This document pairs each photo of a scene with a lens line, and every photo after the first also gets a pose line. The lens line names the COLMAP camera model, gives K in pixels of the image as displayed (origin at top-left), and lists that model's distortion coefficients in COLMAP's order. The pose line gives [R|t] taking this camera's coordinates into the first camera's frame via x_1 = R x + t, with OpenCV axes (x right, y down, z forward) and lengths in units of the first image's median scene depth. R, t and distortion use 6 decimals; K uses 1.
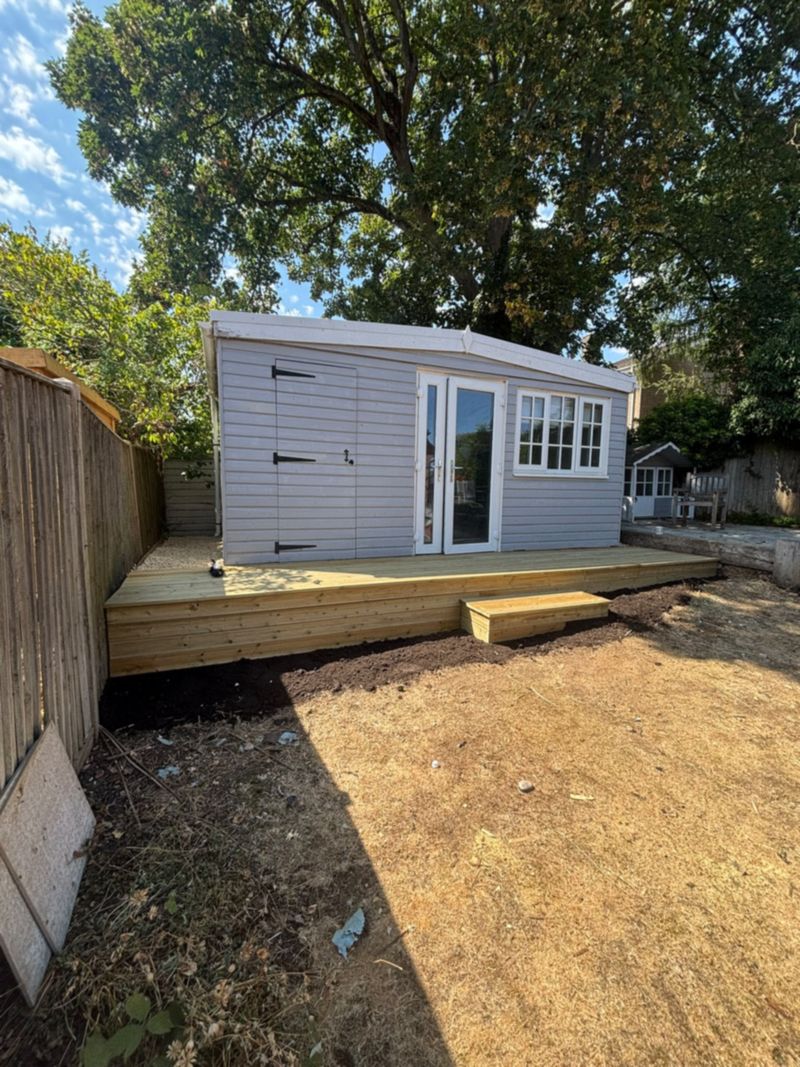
lens RADIAL K [[427.0, 0, 401.2], [0, 427.0, 528.6], [0, 0, 1]] dist [0.001430, 0.000036]
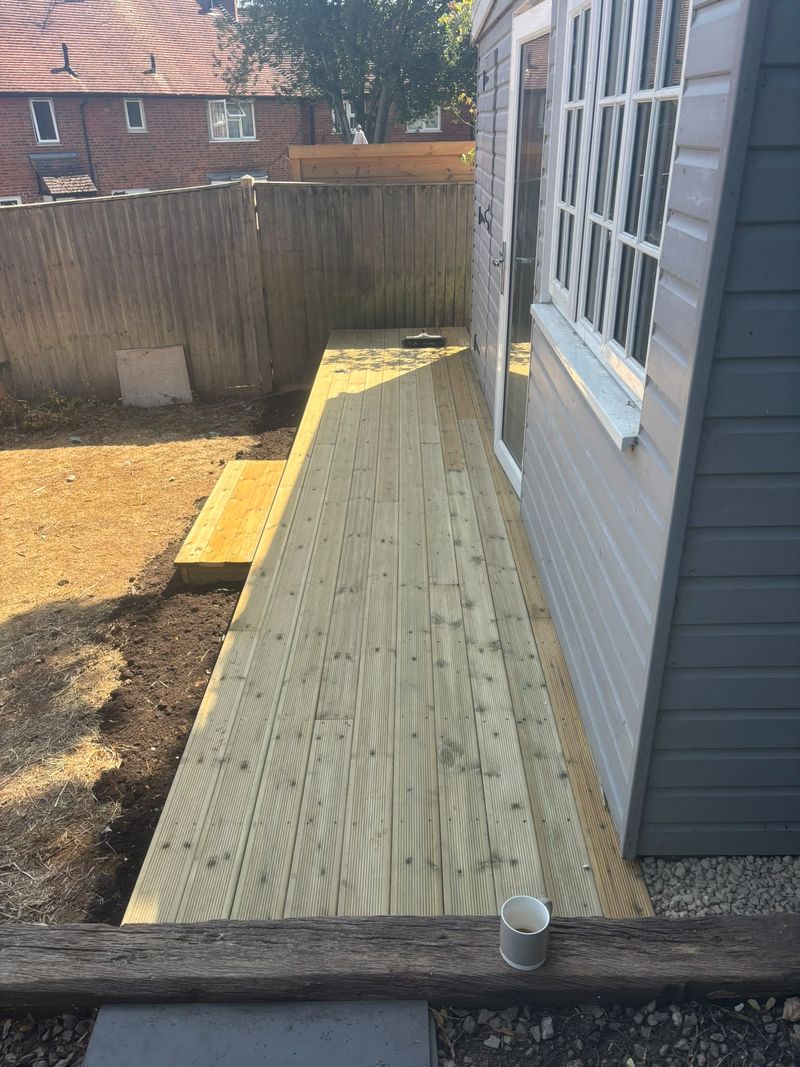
lens RADIAL K [[810.4, 0, 400.0], [0, 810.4, 533.5], [0, 0, 1]] dist [0.008231, 0.003254]
pose [[-0.387852, 0.405823, -0.827574, 1.032762], [-0.080377, 0.879545, 0.468978, -0.304301], [0.918211, 0.248412, -0.308514, 1.345119]]
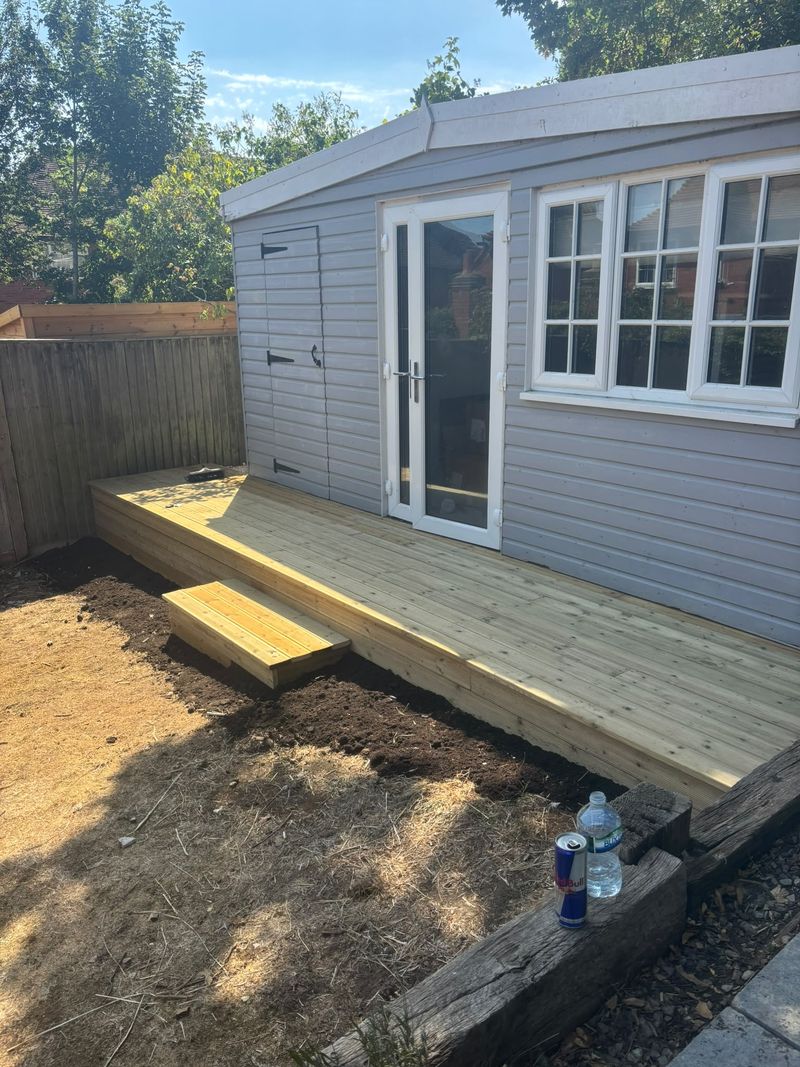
lens RADIAL K [[810.4, 0, 400.0], [0, 810.4, 533.5], [0, 0, 1]] dist [0.008231, 0.003254]
pose [[0.276894, 0.243437, -0.929553, 1.242571], [-0.074449, 0.969904, 0.231828, -0.204894], [0.958012, 0.005013, 0.286684, 0.748931]]
